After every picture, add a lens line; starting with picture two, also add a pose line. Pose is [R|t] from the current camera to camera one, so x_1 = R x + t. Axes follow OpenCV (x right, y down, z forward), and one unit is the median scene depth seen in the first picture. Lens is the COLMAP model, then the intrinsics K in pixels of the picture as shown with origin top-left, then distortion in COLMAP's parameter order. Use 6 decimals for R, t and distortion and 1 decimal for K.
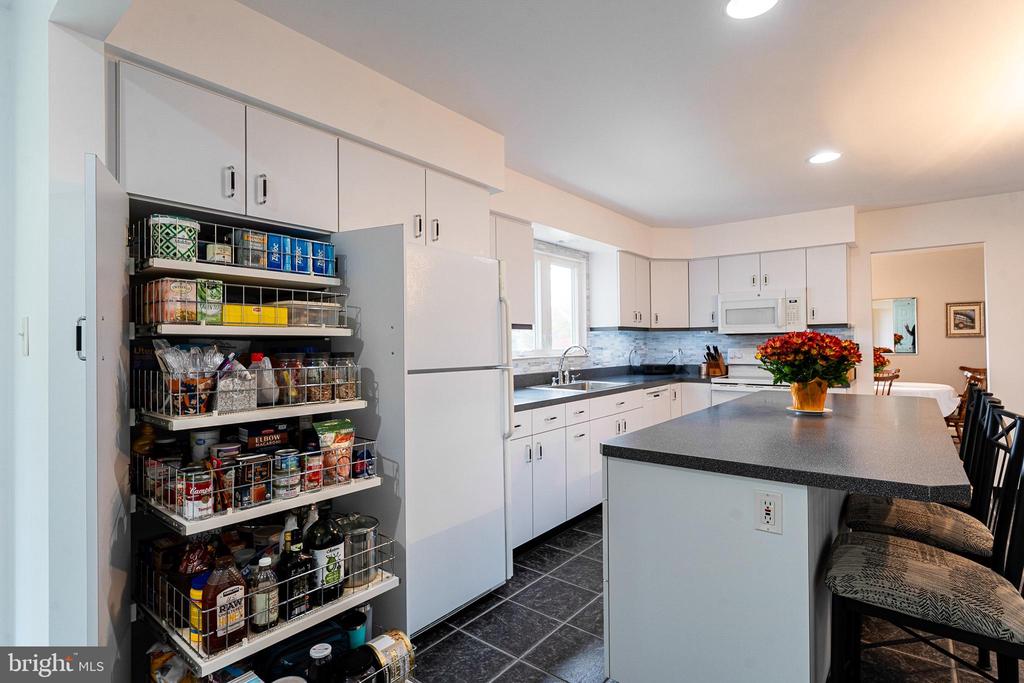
lens RADIAL K [[498.0, 0, 512.0], [0, 498.0, 341.5], [0, 0, 1]] dist [0.000236, 0.000052]
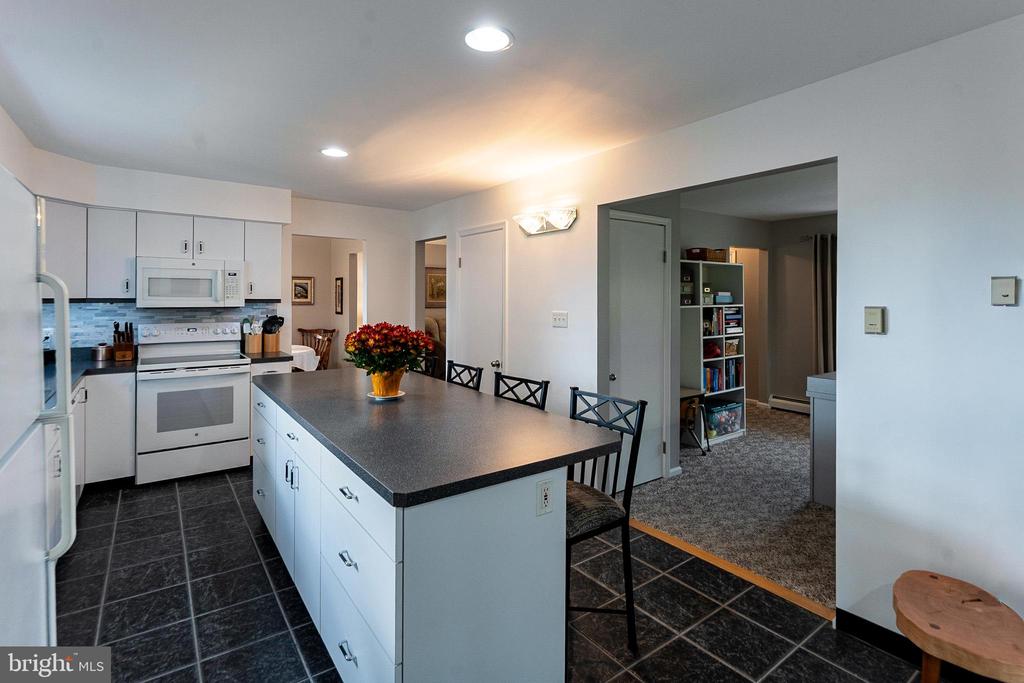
lens RADIAL K [[501.6, 0, 513.0], [0, 501.6, 286.0], [0, 0, 1]] dist [-0.018931, -0.000090]
pose [[0.264390, 0.030340, 0.963938, -0.197006], [-0.013947, 0.999521, -0.027635, -0.037631], [-0.964315, -0.006137, 0.264687, 0.221541]]
